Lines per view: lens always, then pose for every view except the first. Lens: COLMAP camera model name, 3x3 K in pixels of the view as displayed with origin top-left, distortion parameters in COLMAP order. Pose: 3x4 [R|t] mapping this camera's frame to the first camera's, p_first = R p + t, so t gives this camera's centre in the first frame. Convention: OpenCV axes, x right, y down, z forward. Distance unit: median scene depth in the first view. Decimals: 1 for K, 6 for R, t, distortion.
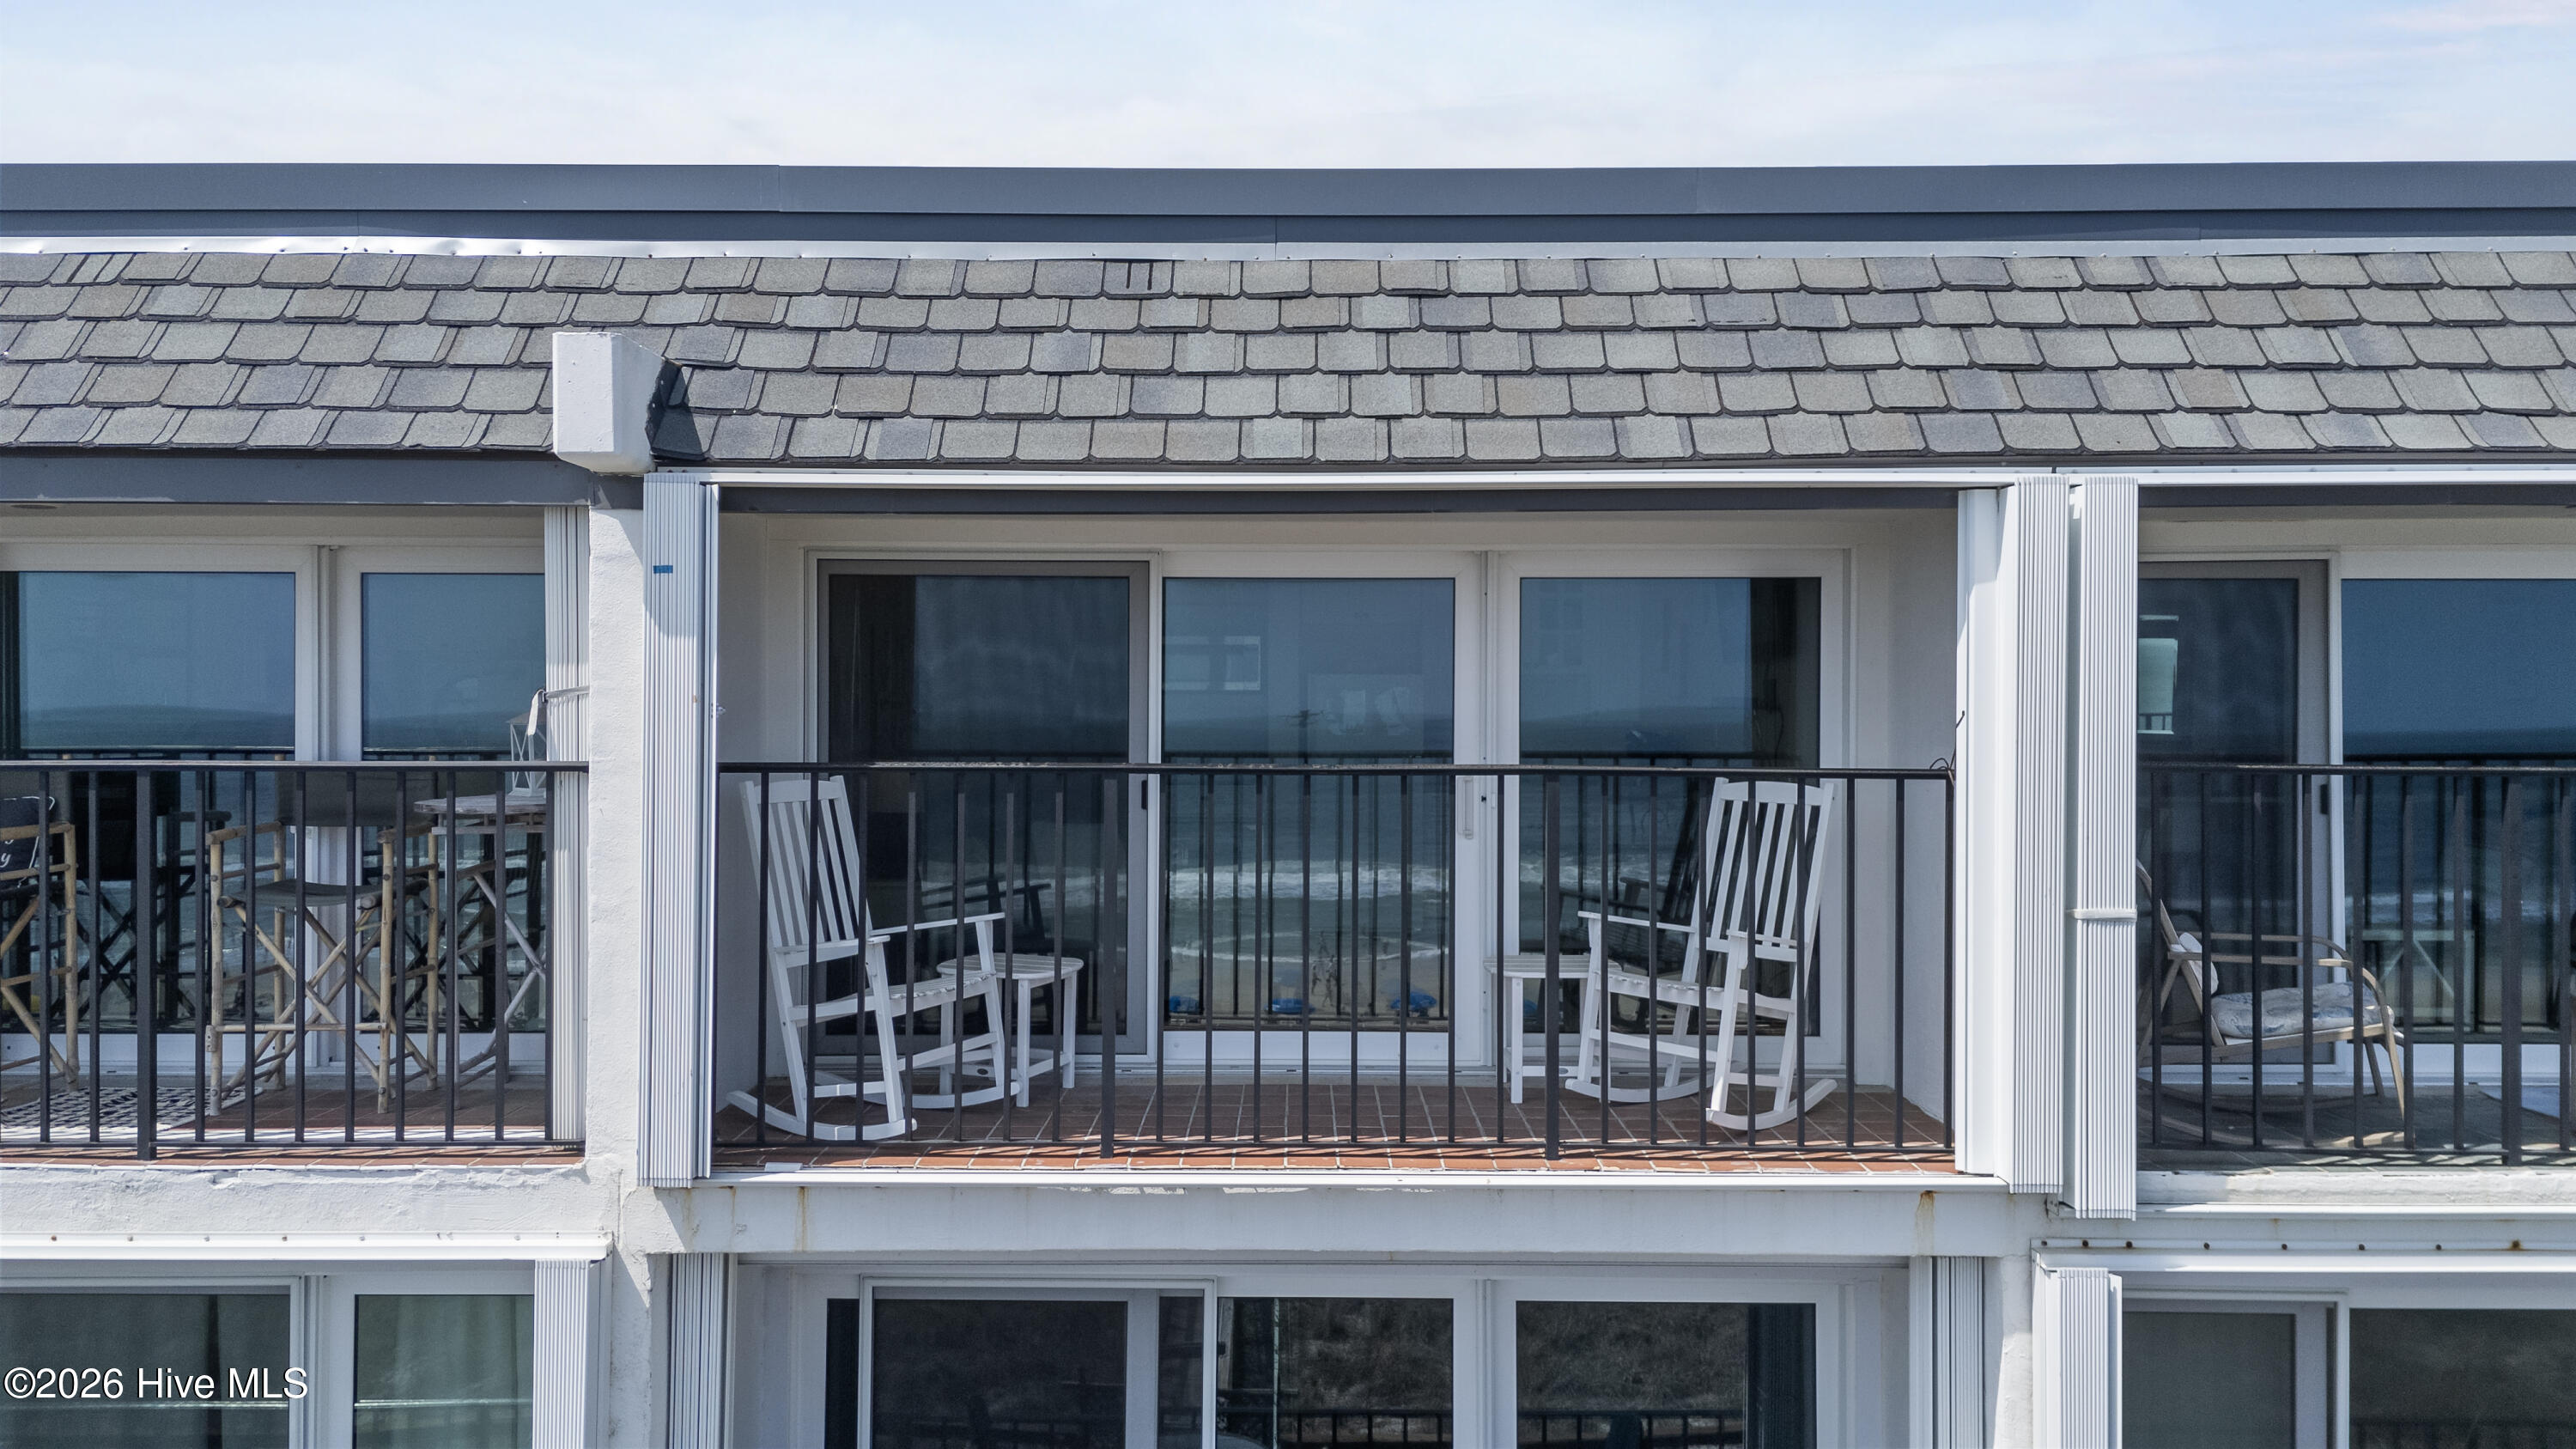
lens RADIAL K [[1920.5, 0, 1286.1], [0, 1920.5, 717.0], [0, 0, 1]] dist [0.032249, -0.018077]
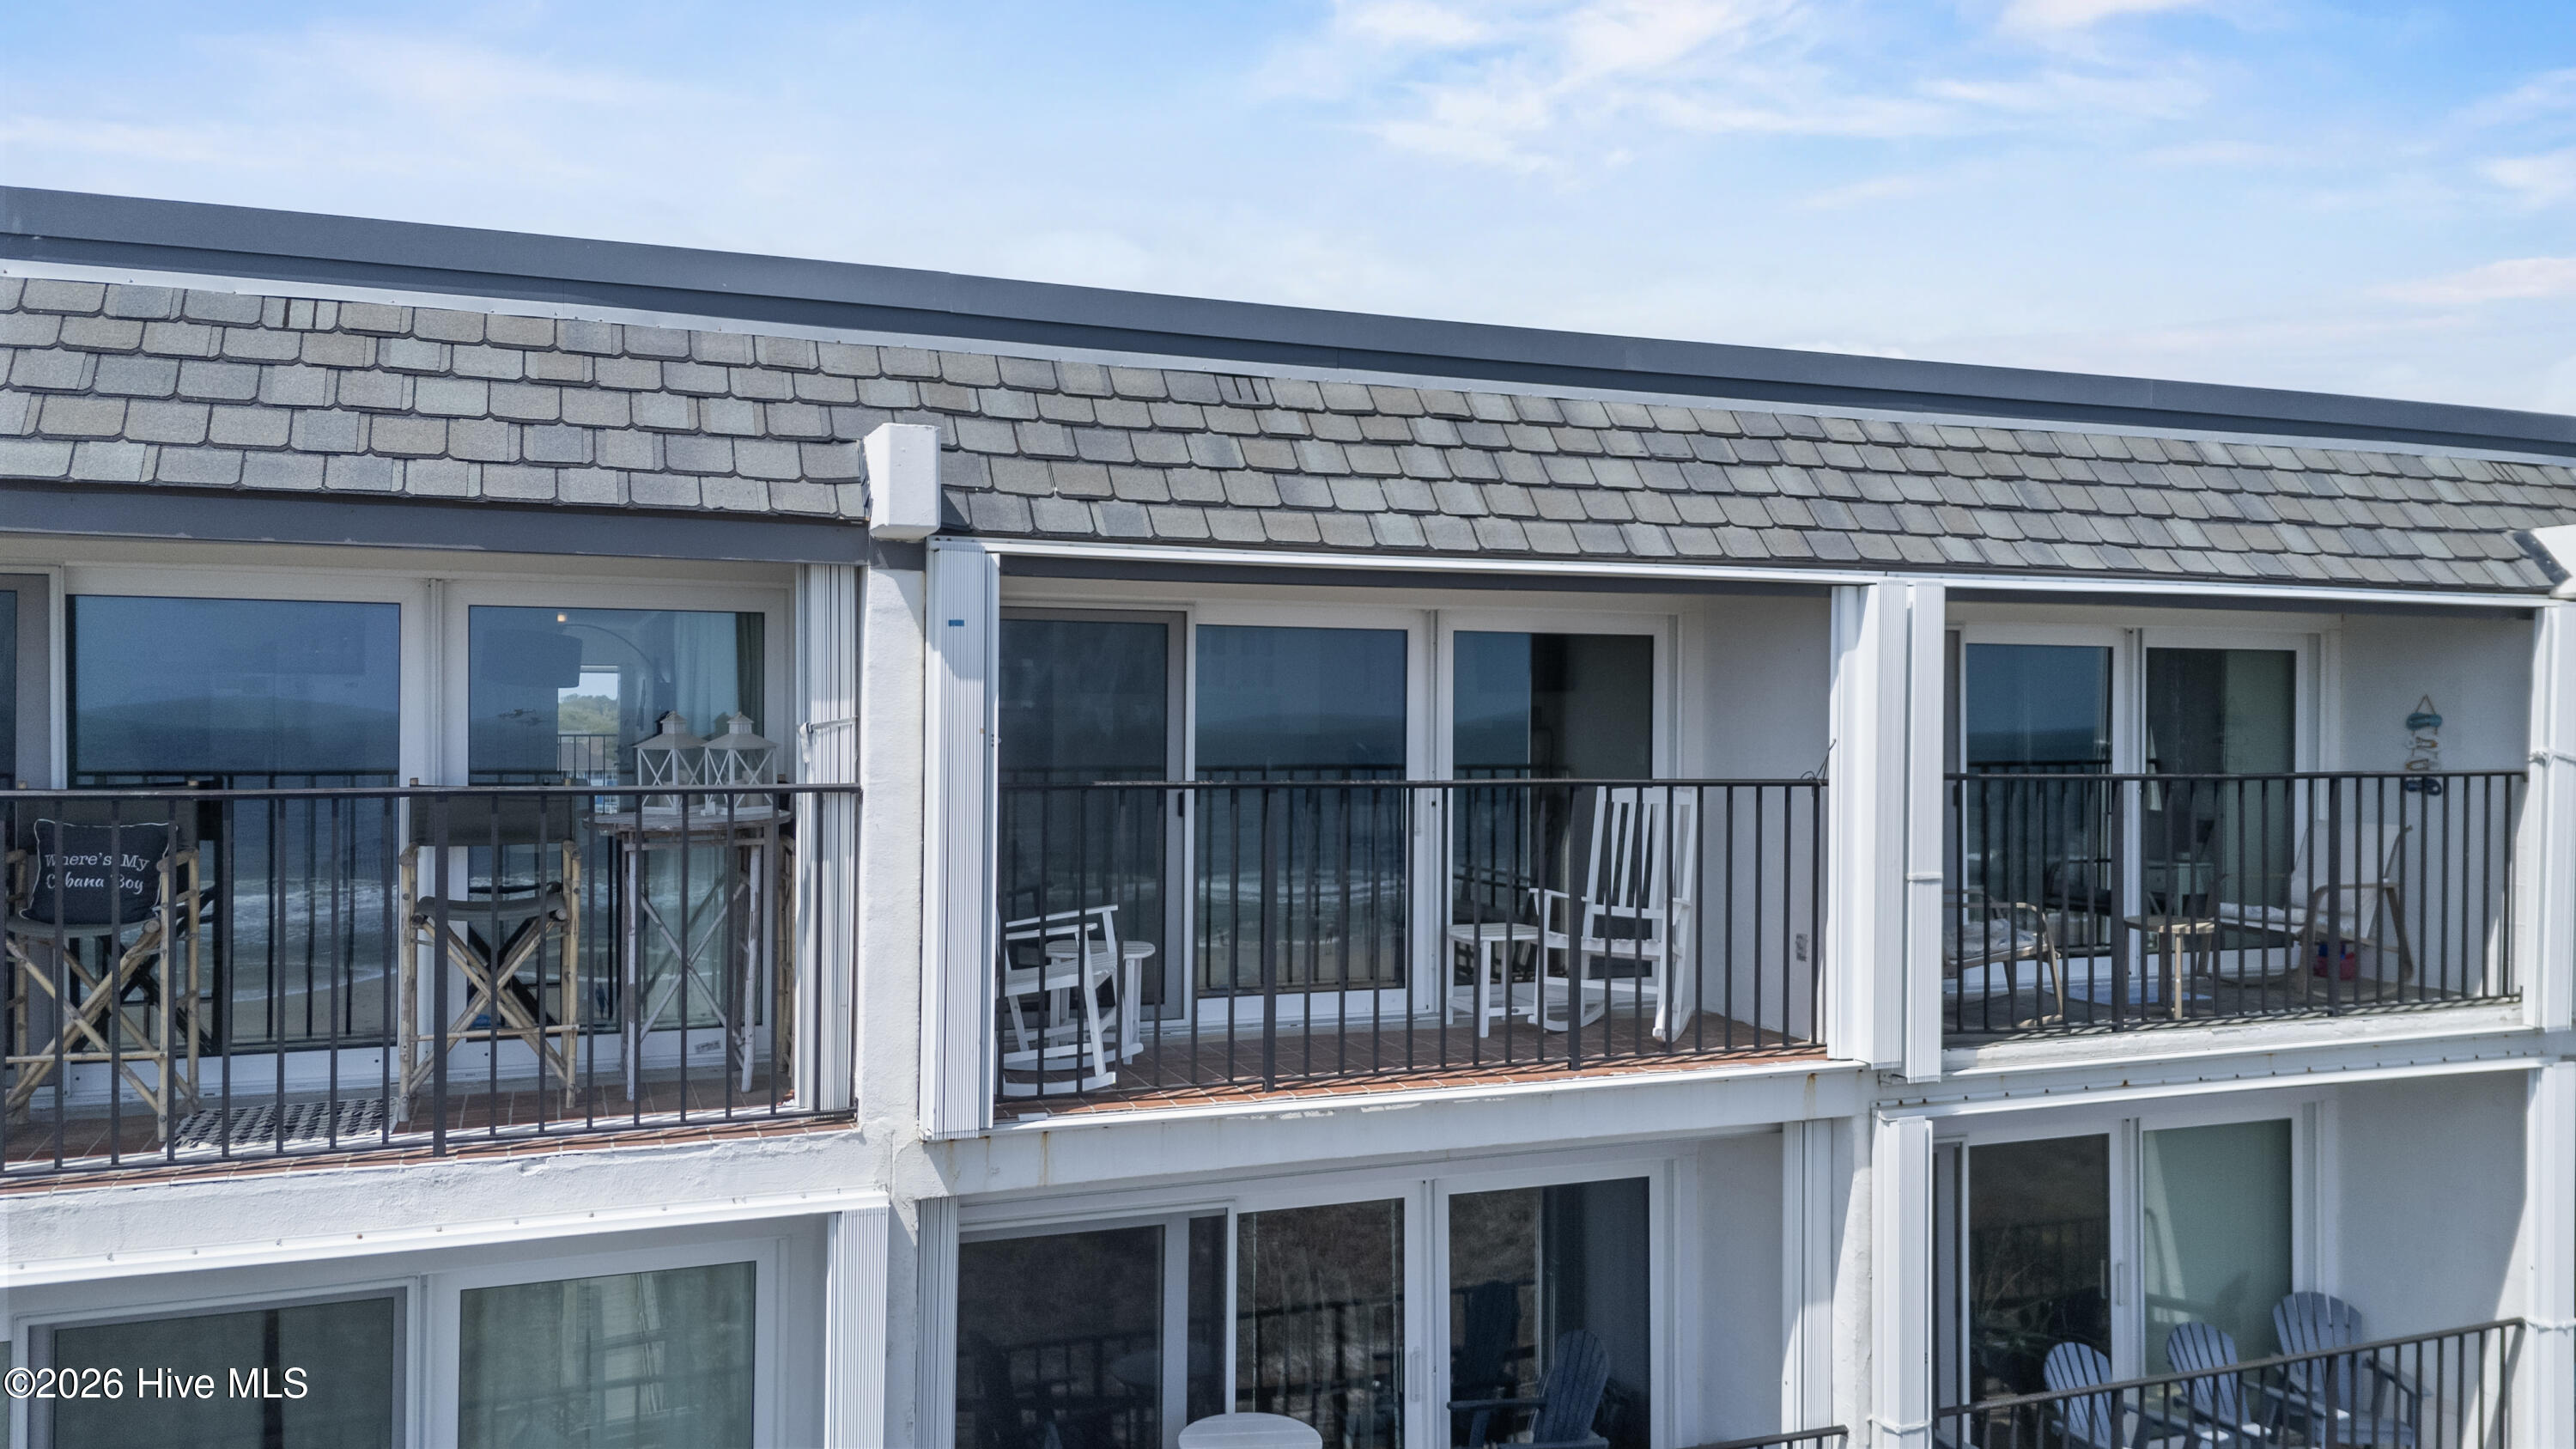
lens RADIAL K [[1897.2, 0, 1298.9], [0, 1897.2, 715.6], [0, 0, 1]] dist [0.052330, -0.051767]
pose [[0.927194, 0.002927, 0.374571, -0.530216], [-0.003031, 0.999995, -0.000312, -0.018067], [-0.374570, -0.000846, 0.927198, -0.163504]]
